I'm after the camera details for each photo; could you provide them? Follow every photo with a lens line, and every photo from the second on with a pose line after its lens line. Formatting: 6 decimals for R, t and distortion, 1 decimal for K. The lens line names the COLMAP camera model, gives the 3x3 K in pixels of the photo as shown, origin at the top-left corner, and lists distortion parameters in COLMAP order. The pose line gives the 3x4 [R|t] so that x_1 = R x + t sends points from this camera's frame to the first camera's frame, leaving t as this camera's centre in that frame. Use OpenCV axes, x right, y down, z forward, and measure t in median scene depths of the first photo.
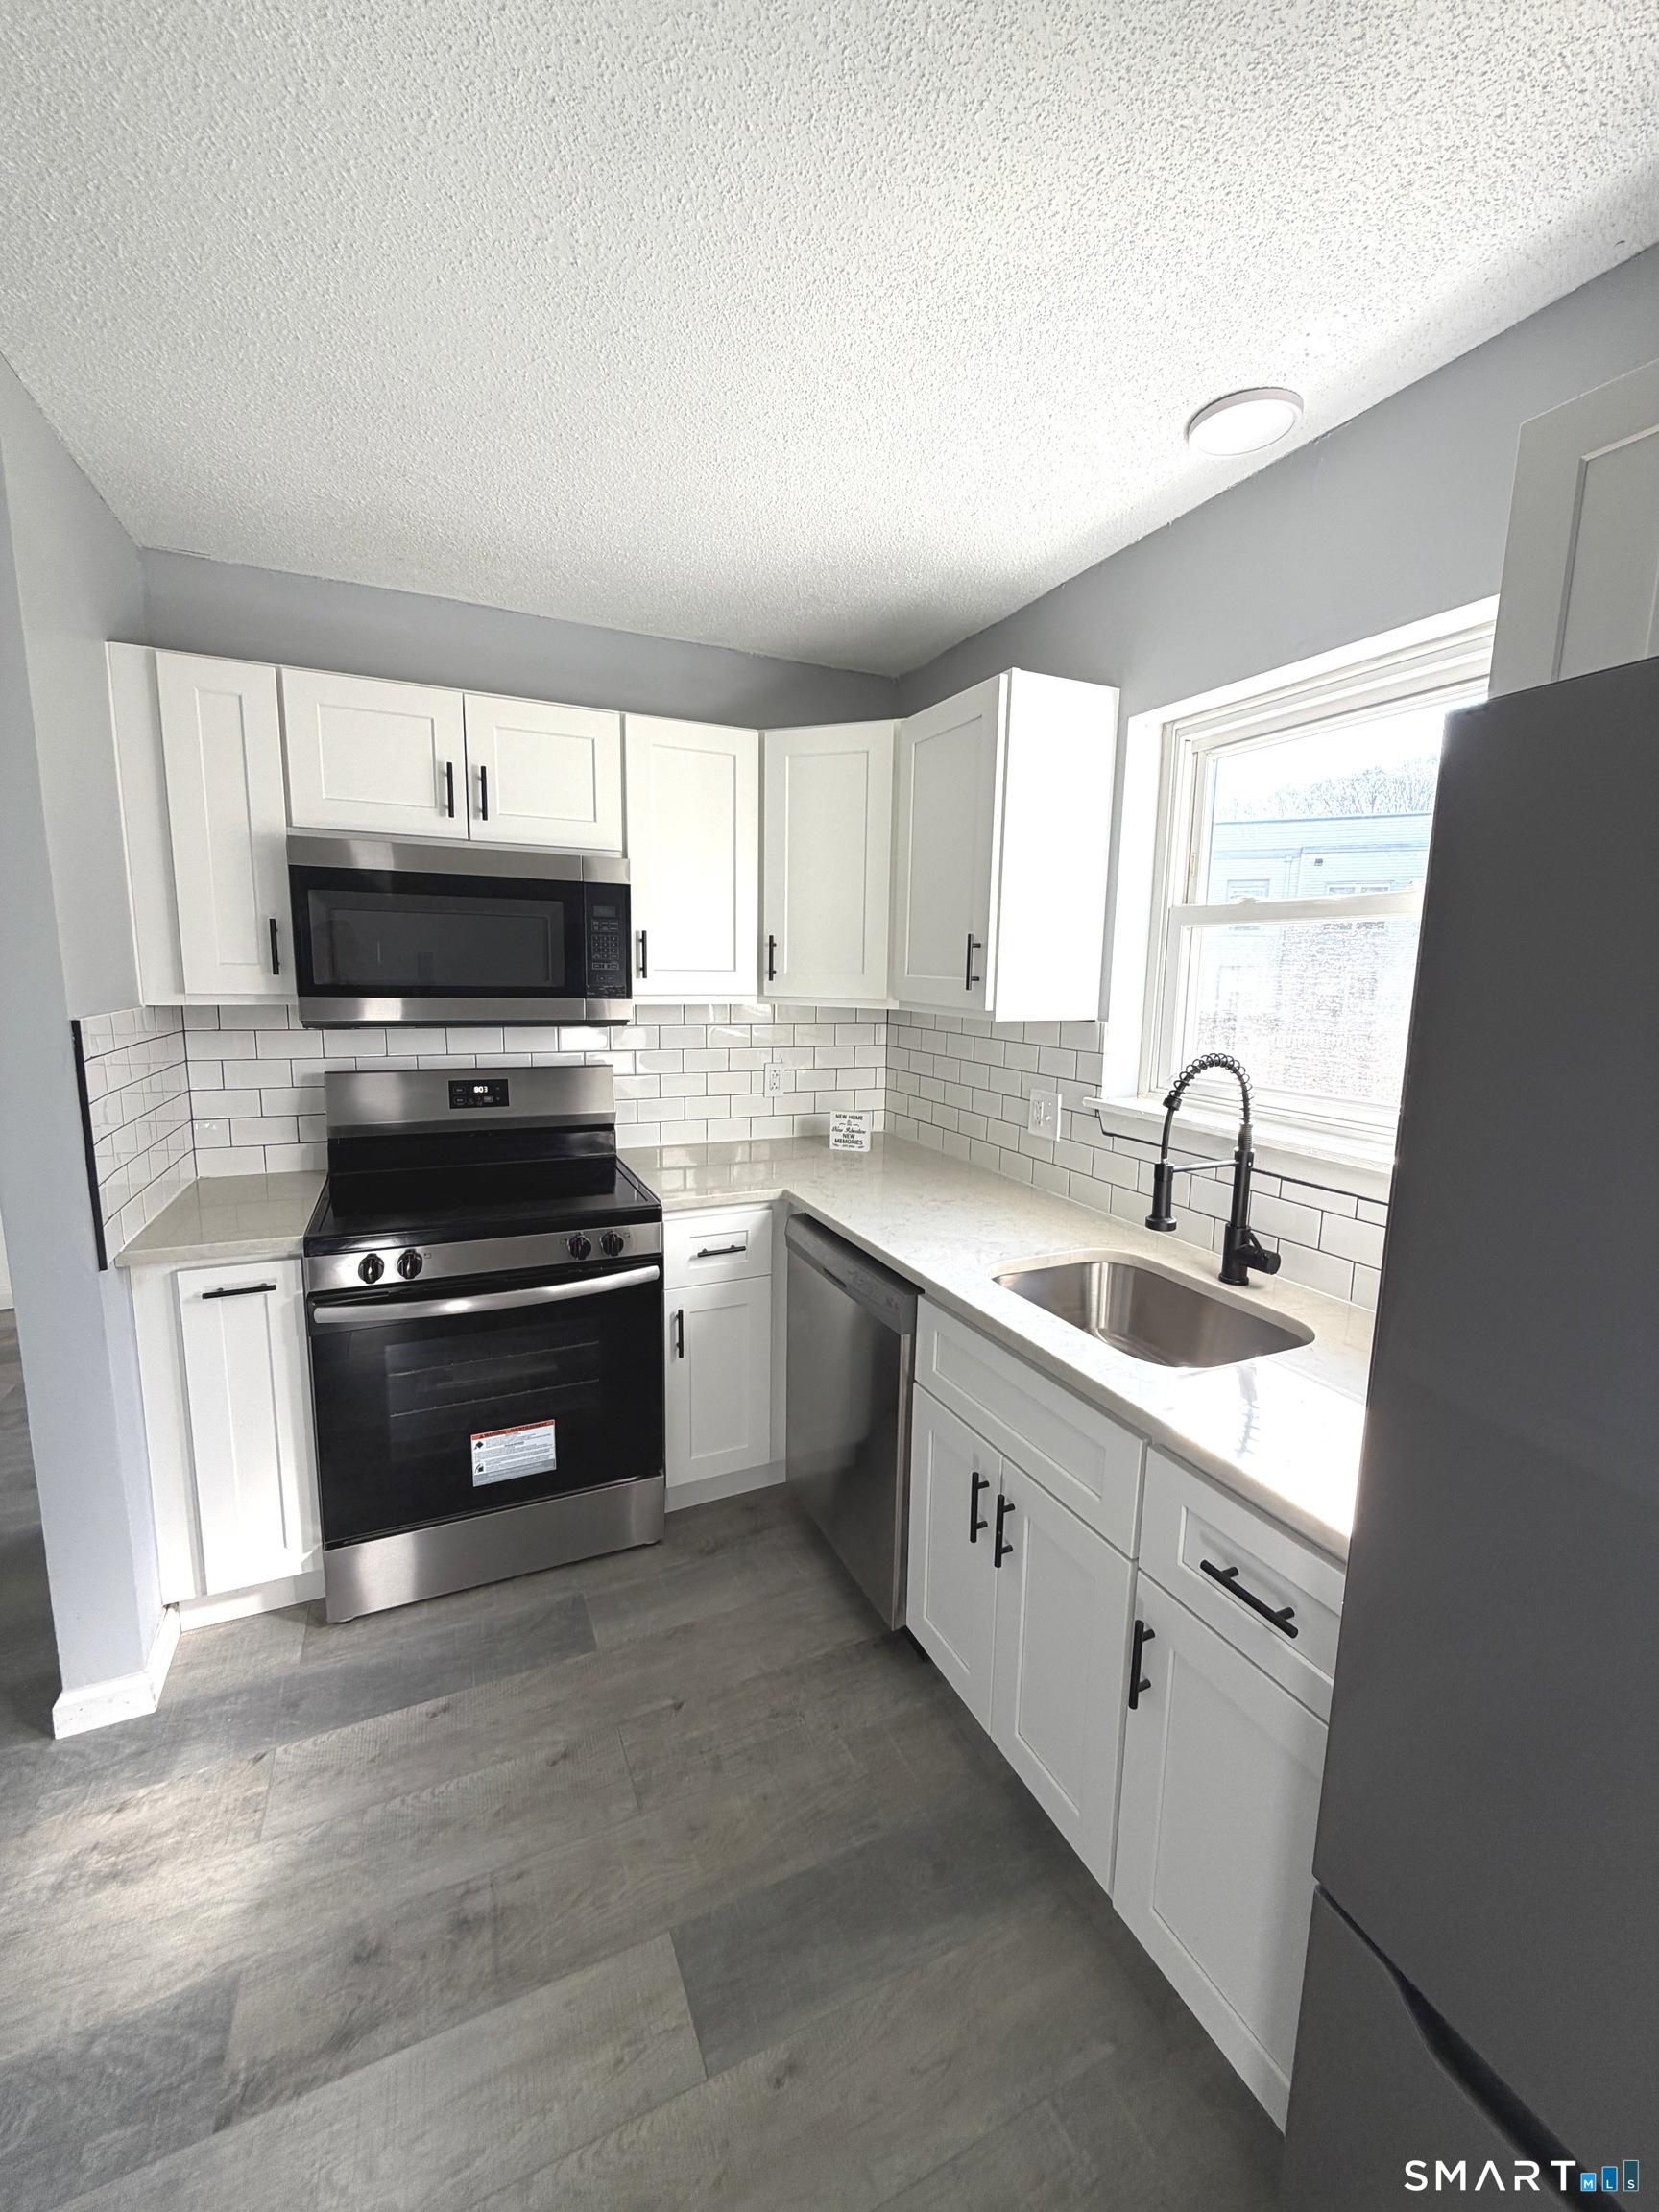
lens RADIAL K [[879.1, 0, 831.3], [0, 879.1, 1096.5], [0, 0, 1]] dist [-0.000955, 0.000055]
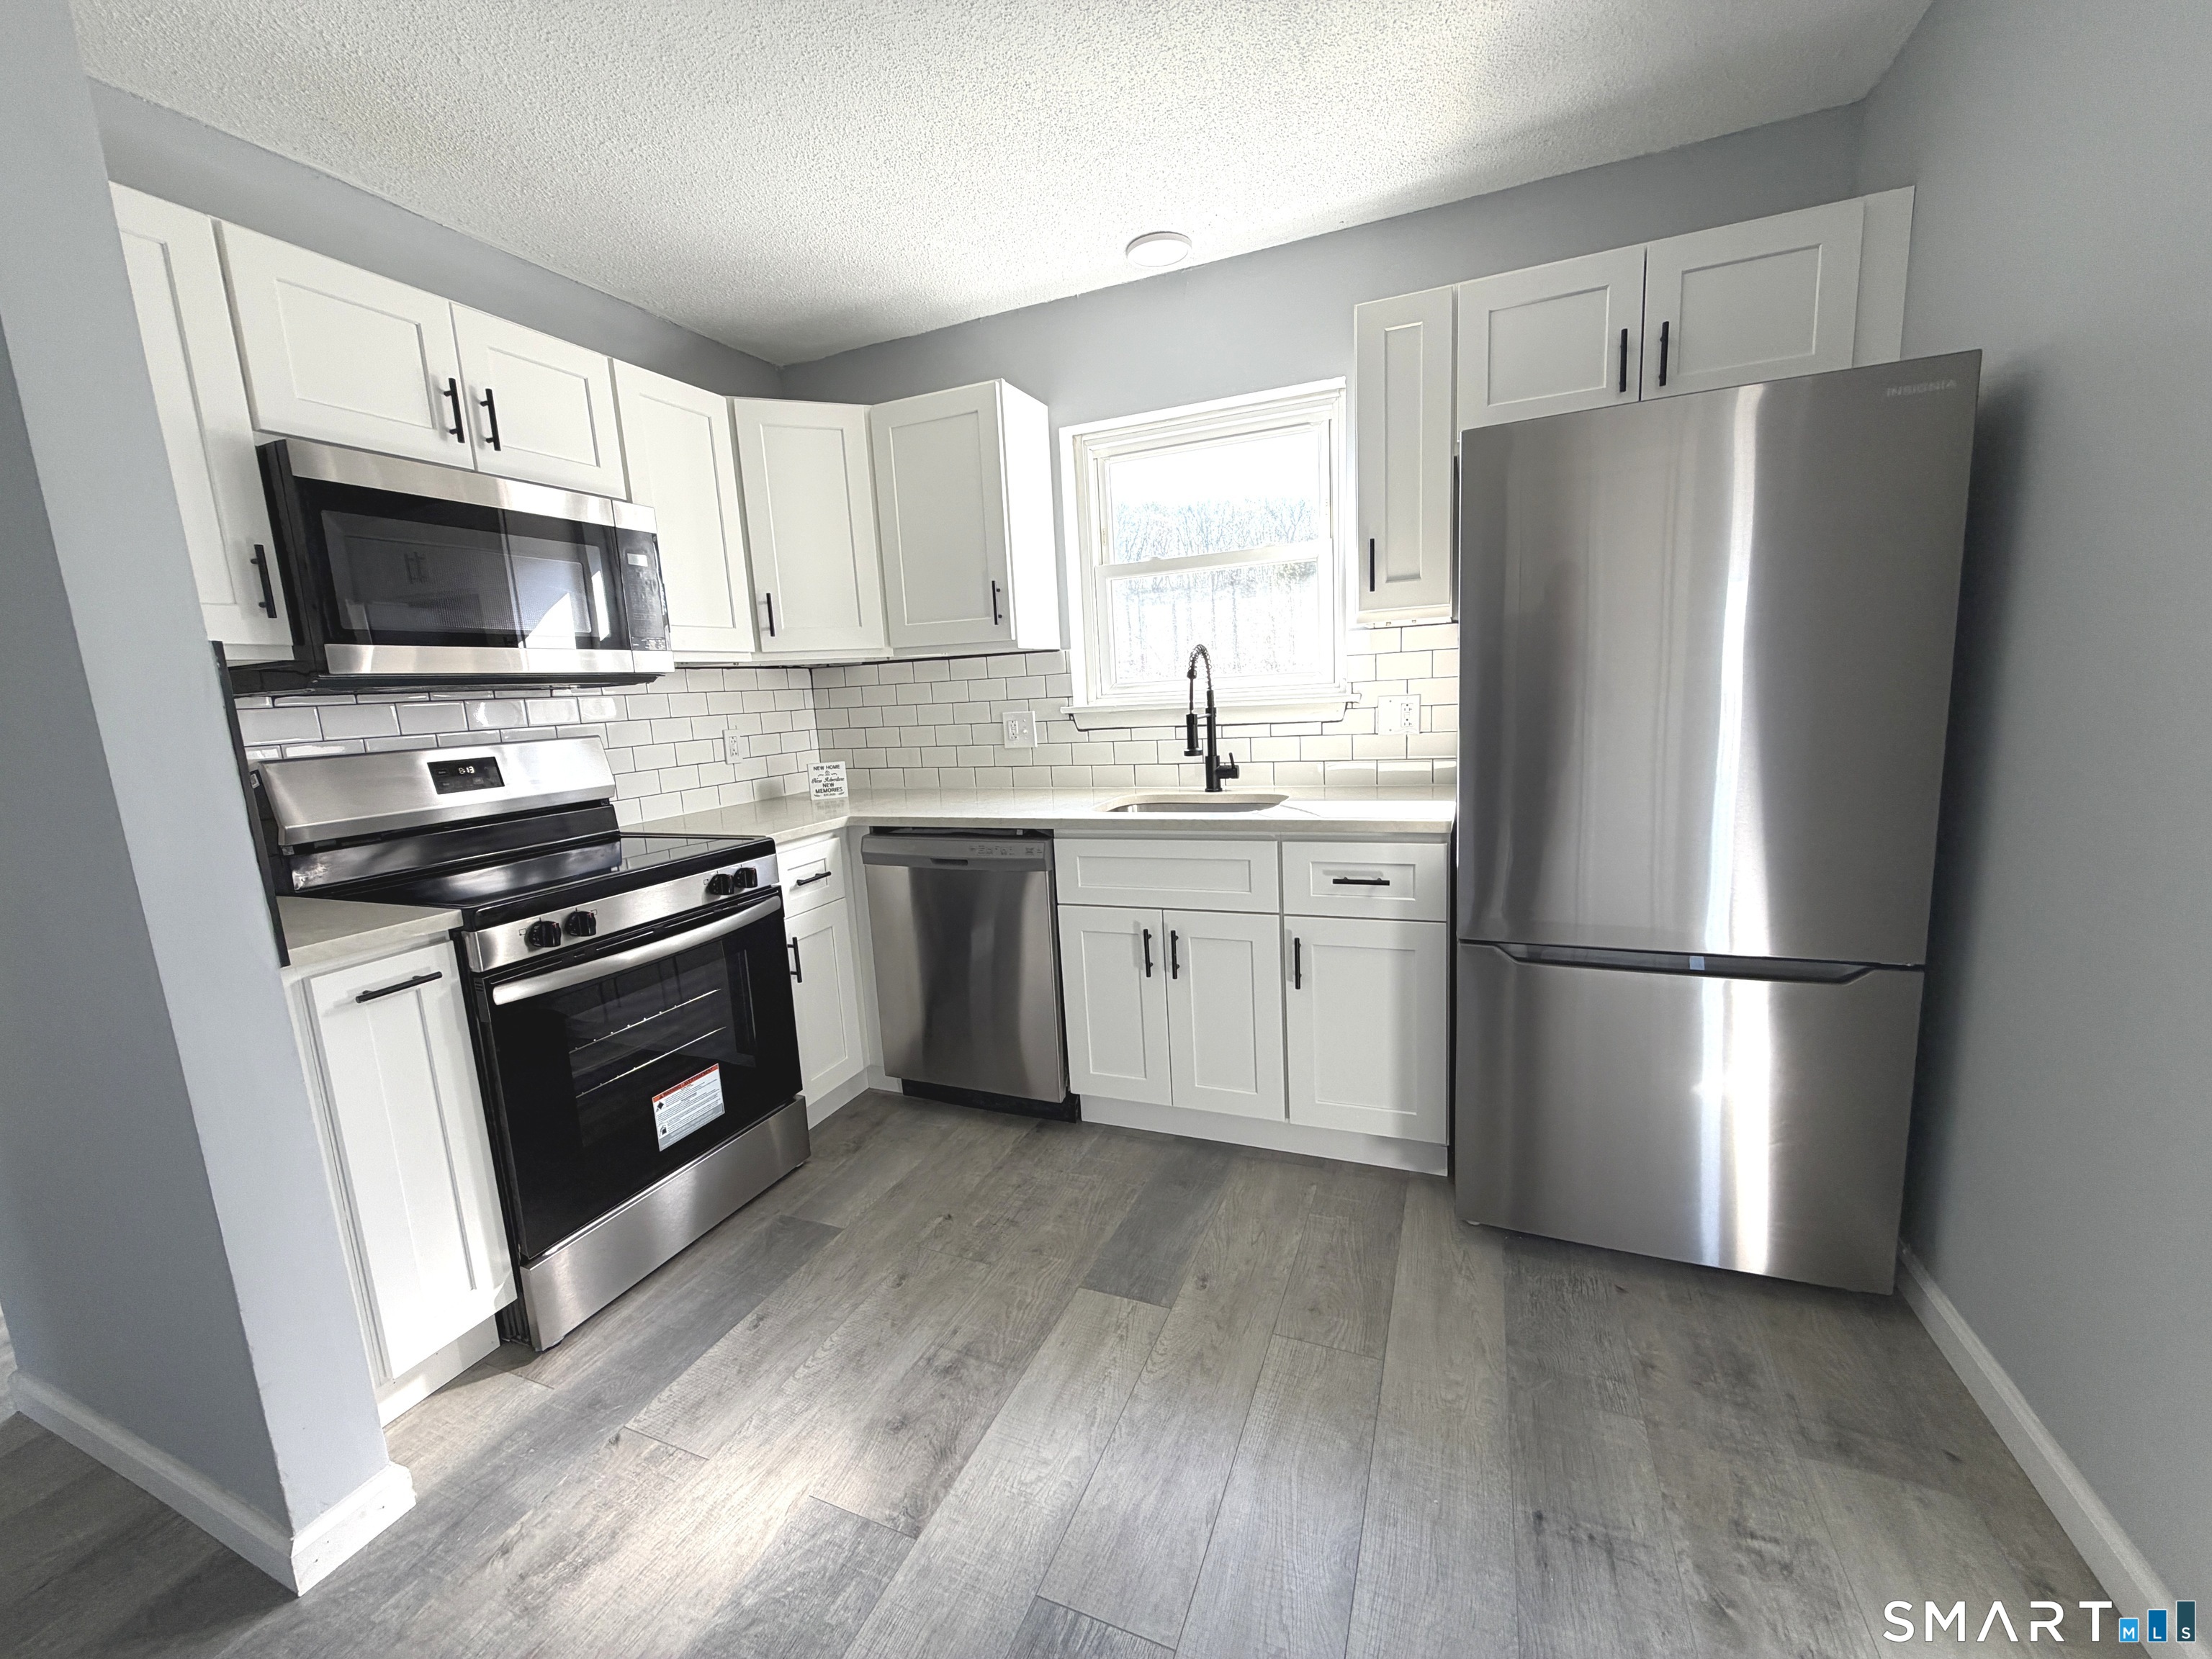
lens RADIAL K [[879.1, 0, 1099.1], [0, 879.1, 826.6], [0, 0, 1]] dist [-0.000955, 0.000055]
pose [[0.740539, -0.164451, 0.651581, -0.660717], [0.165898, 0.984323, 0.059884, 0.126010], [-0.651214, 0.063749, 0.756212, -0.061445]]
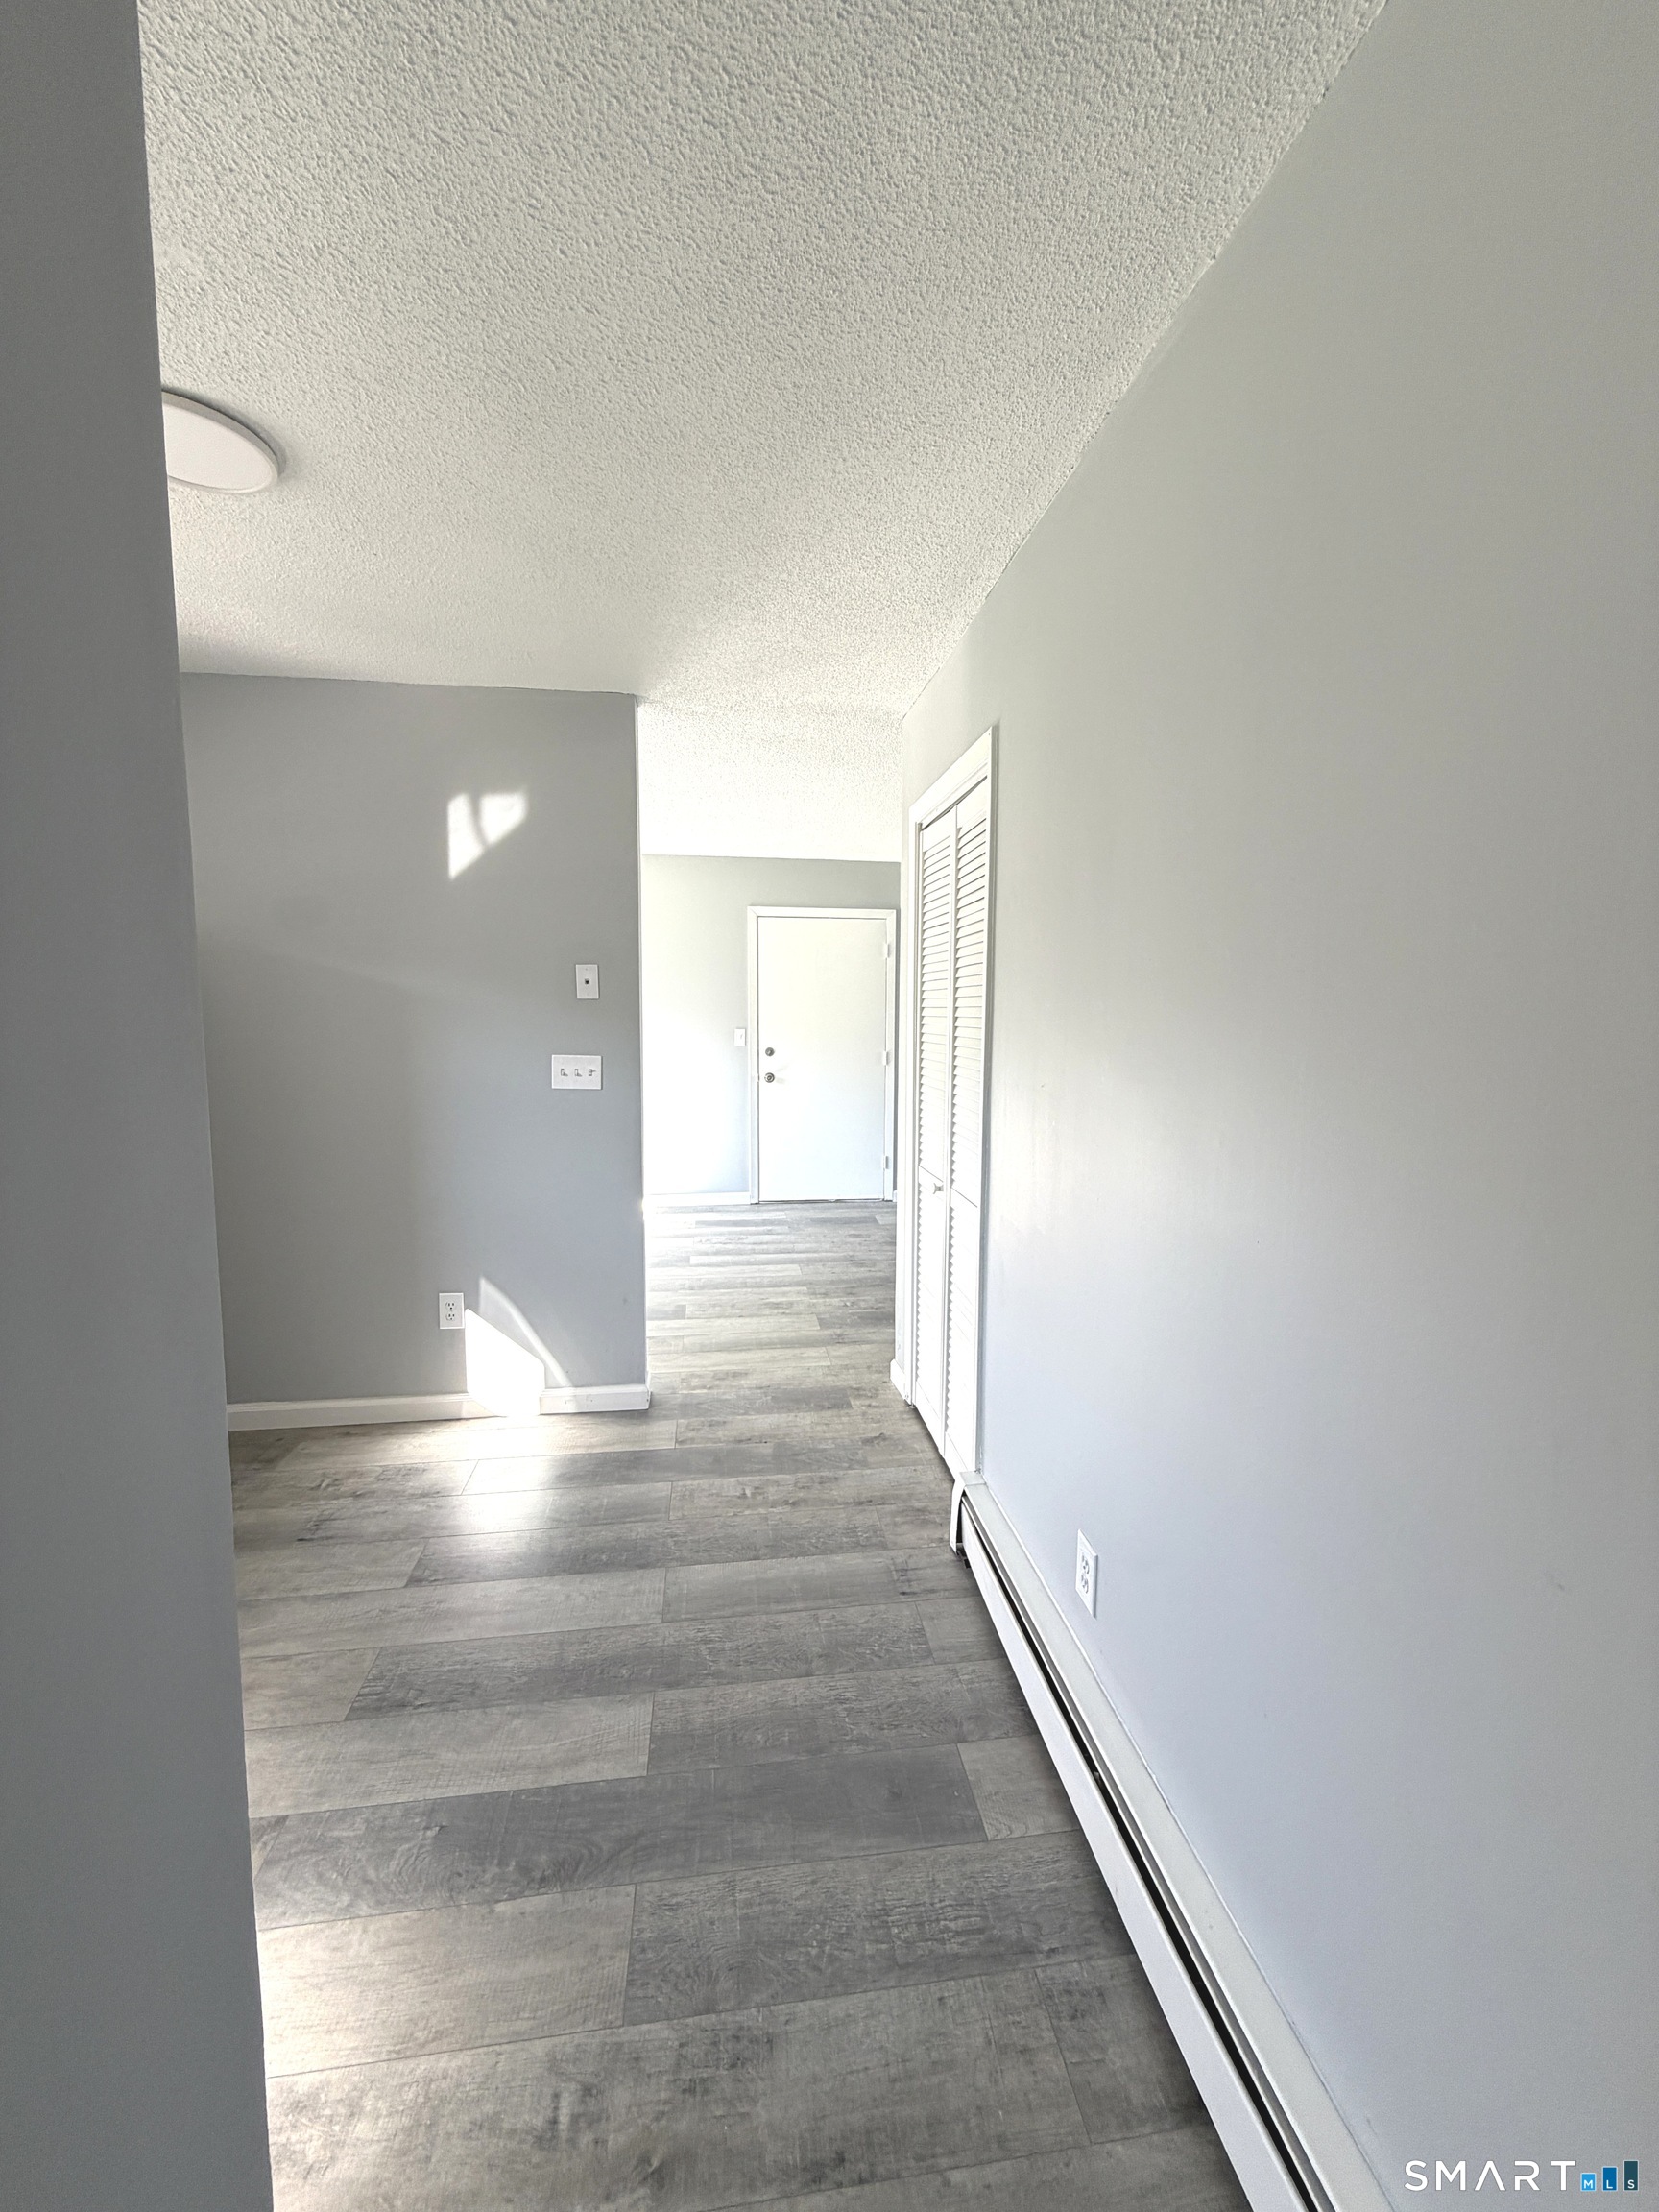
lens RADIAL K [[879.1, 0, 839.7], [0, 879.1, 1125.0], [0, 0, 1]] dist [-0.000955, 0.000055]
pose [[-0.954572, -0.069776, 0.289697, -1.092545], [0.017074, 0.957793, 0.286951, -0.151292], [-0.297492, 0.278861, -0.913091, 0.998199]]
